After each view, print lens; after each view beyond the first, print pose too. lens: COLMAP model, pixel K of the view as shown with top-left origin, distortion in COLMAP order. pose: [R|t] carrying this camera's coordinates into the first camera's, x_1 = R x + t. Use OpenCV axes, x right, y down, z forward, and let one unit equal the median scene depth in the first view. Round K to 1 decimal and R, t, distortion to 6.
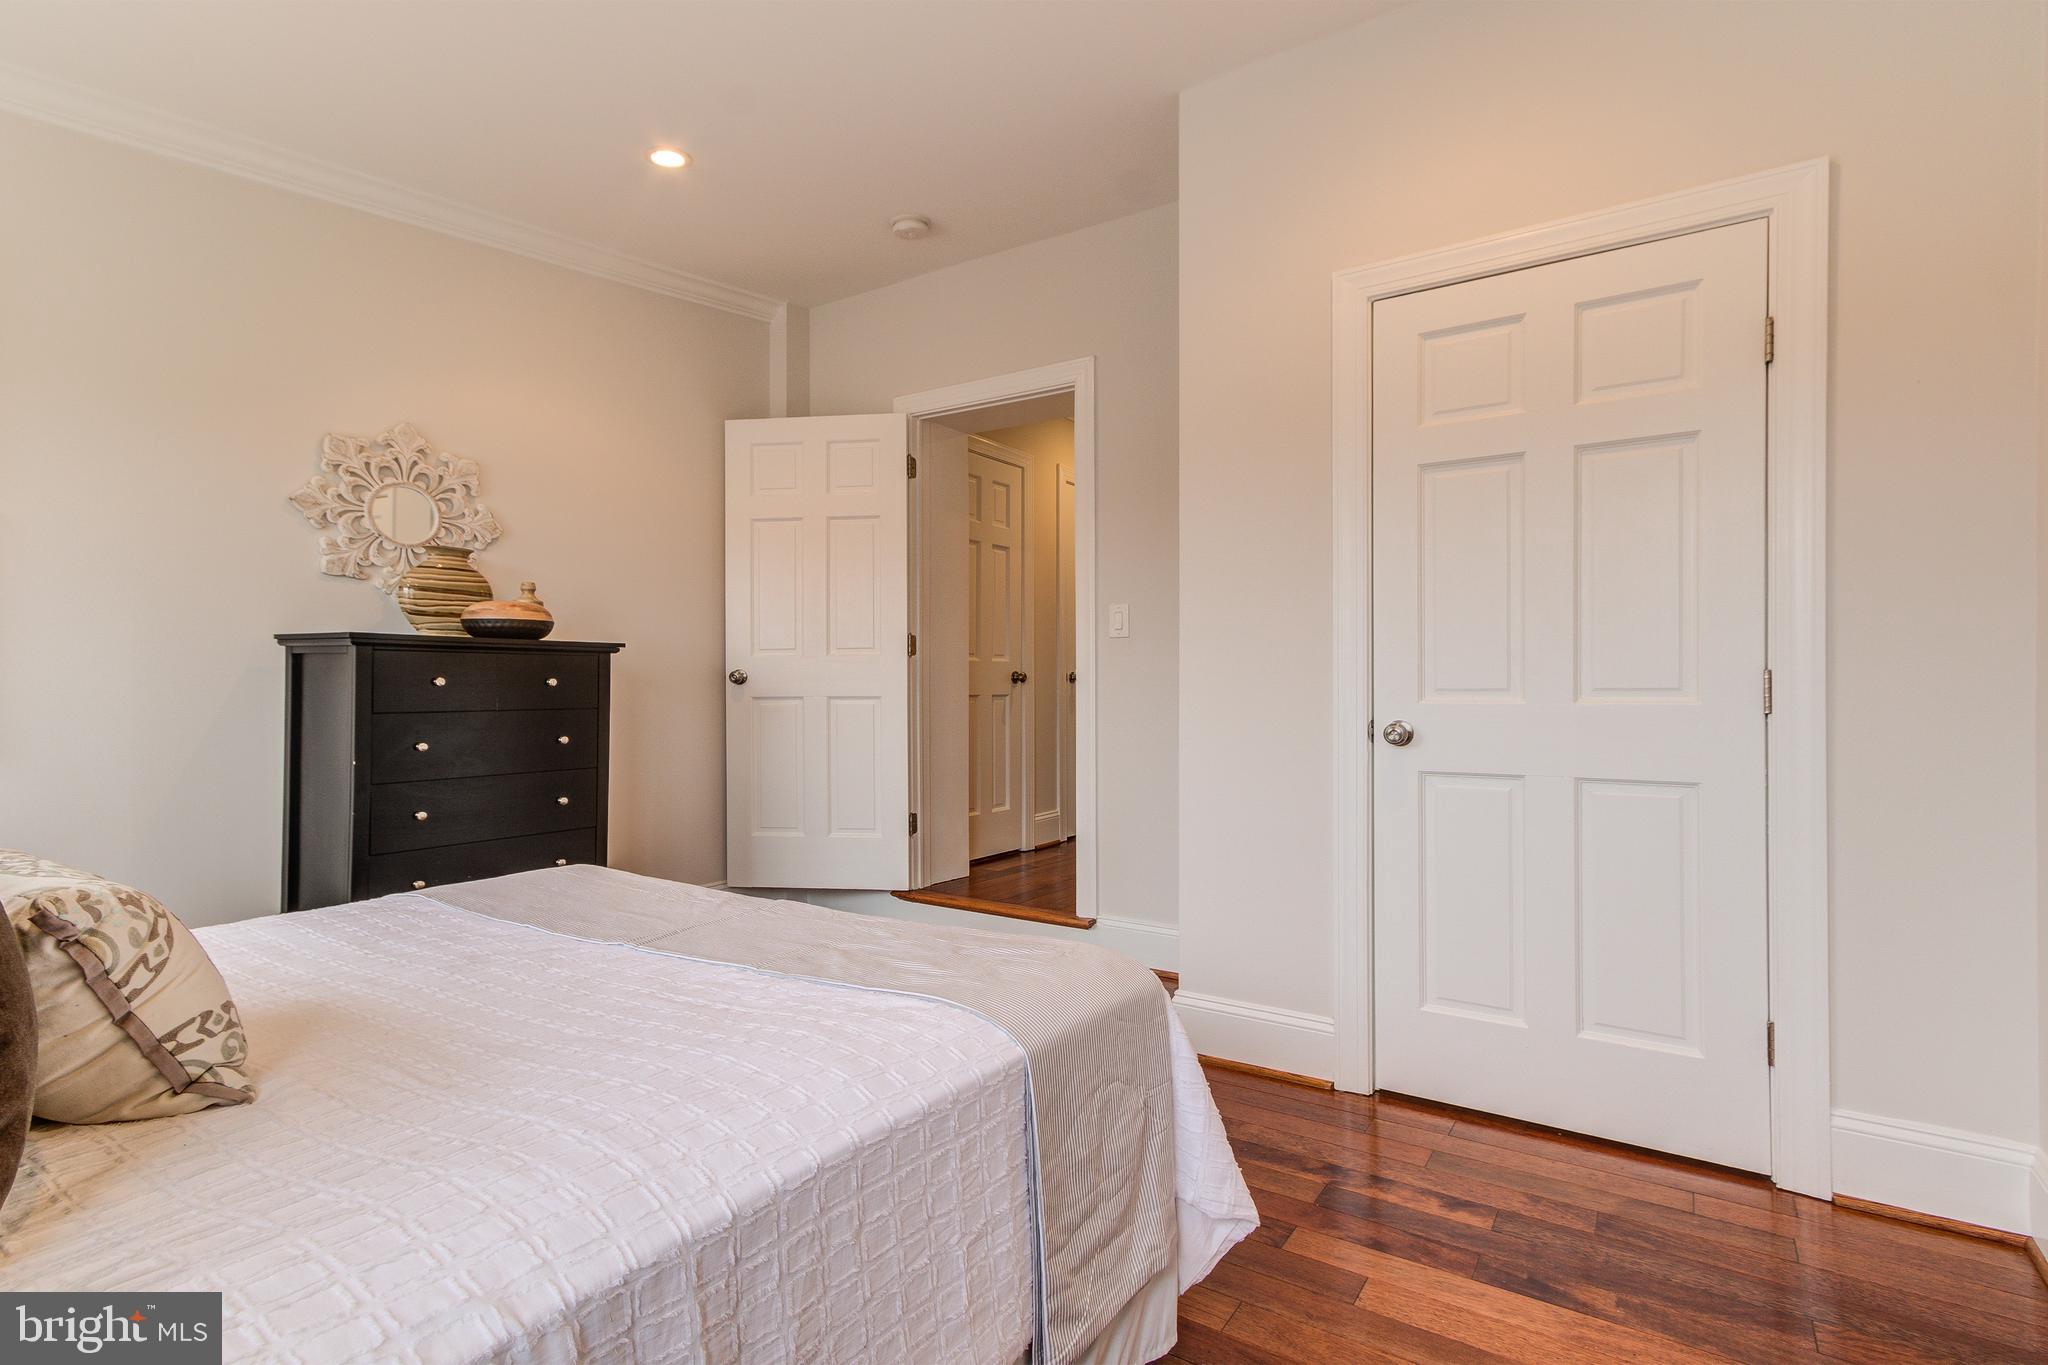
lens RADIAL K [[998.4, 0, 1044.6], [0, 998.4, 669.5], [0, 0, 1]] dist [0.017820, 0.008701]
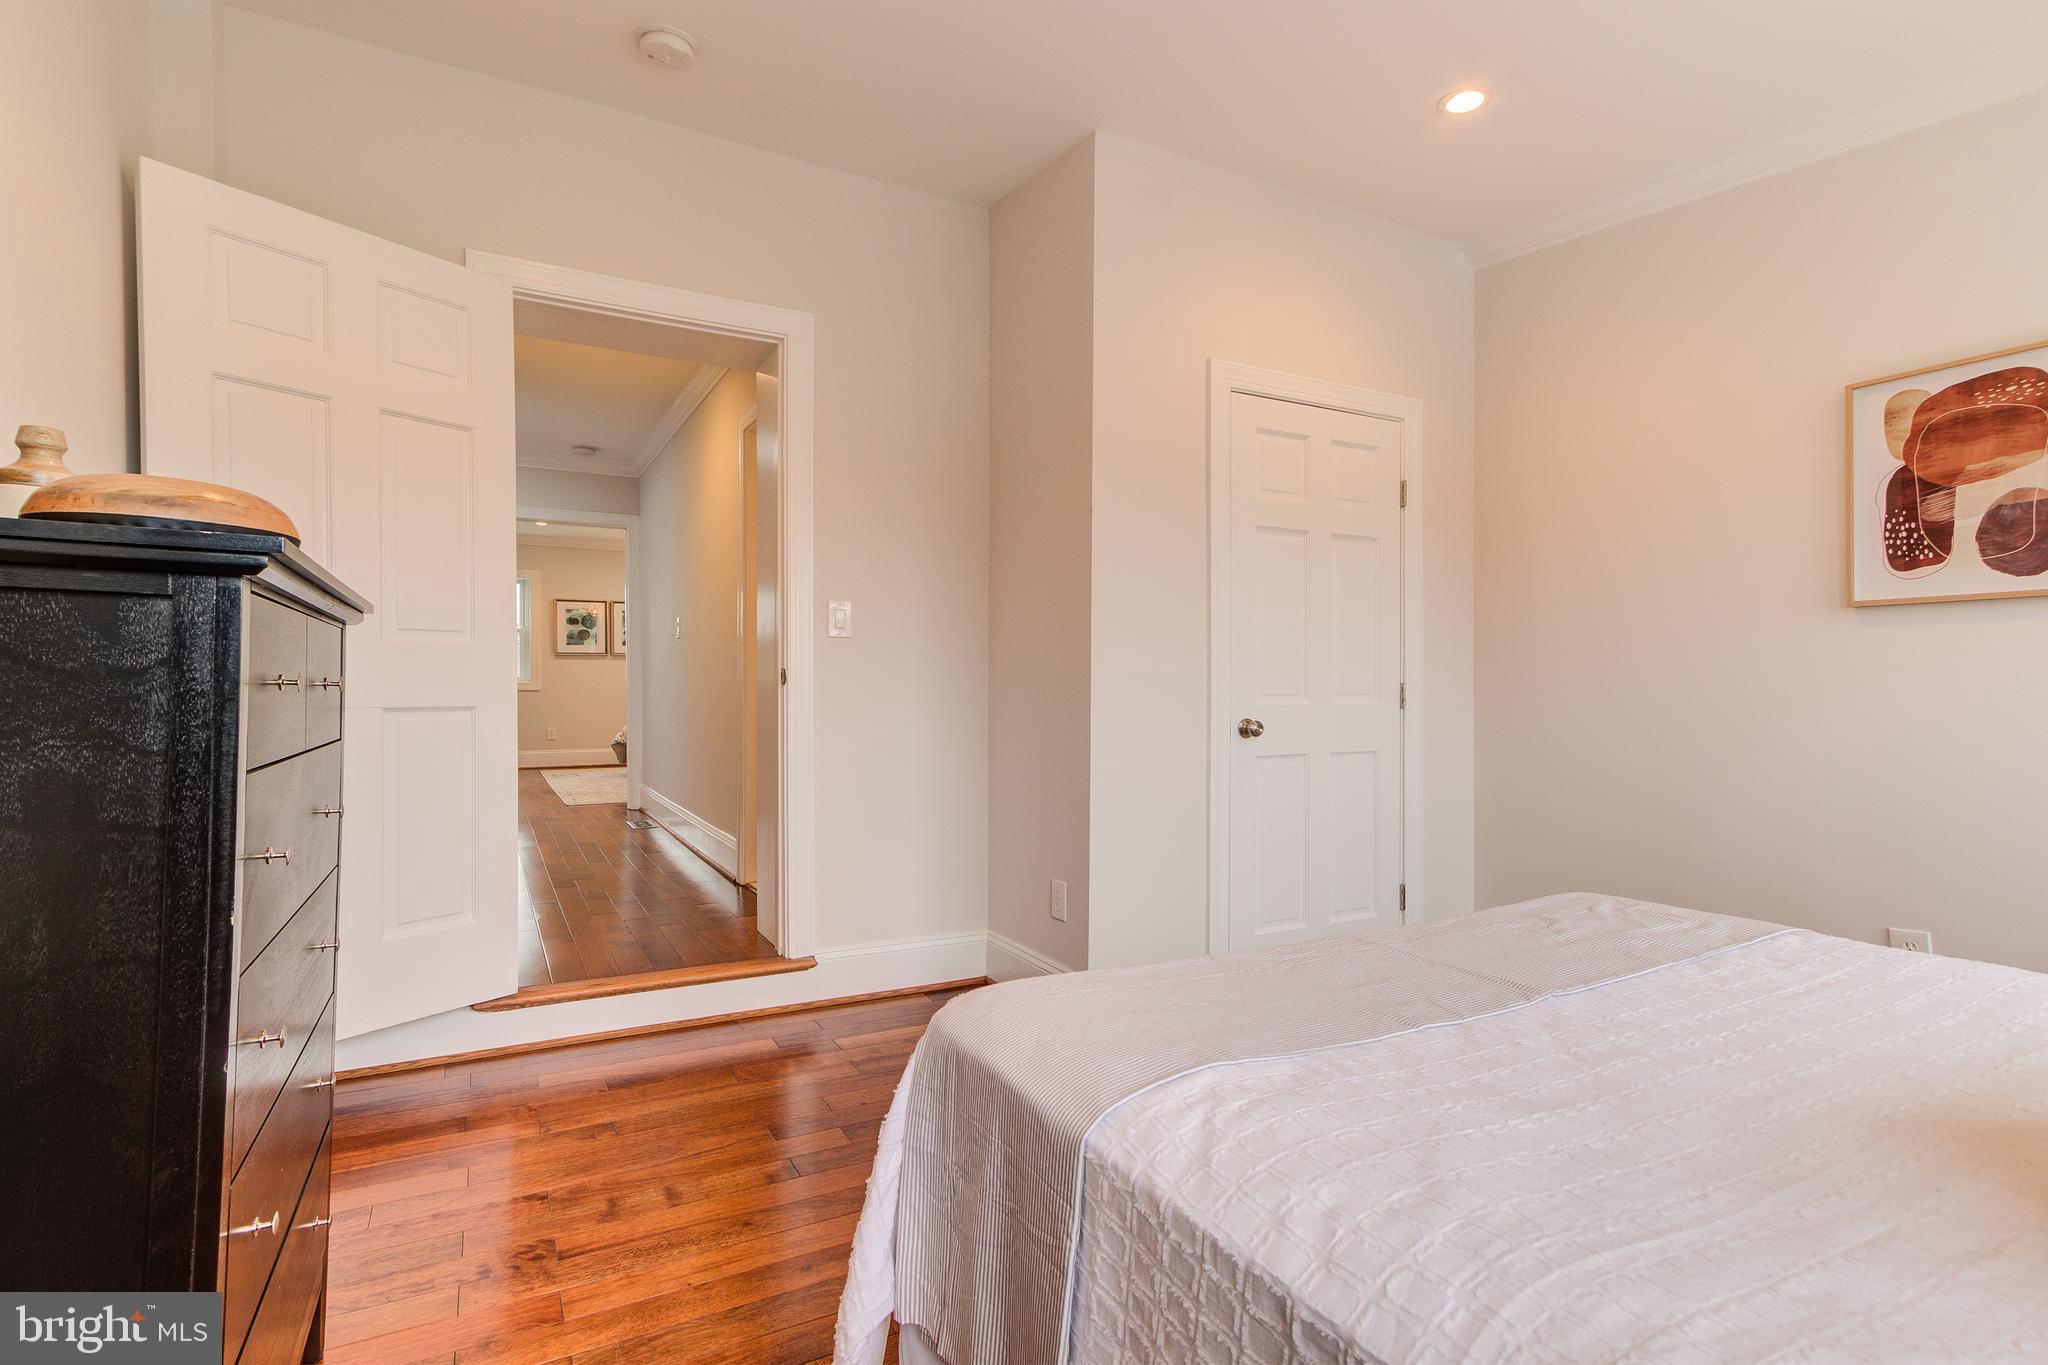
lens RADIAL K [[998.4, 0, 1018.3], [0, 998.4, 683.9], [0, 0, 1]] dist [0.017820, 0.008701]
pose [[0.489101, 0.013814, 0.872118, -1.069511], [-0.013435, 0.999875, -0.008303, 0.025060], [-0.872124, -0.007656, 0.489225, 0.708284]]
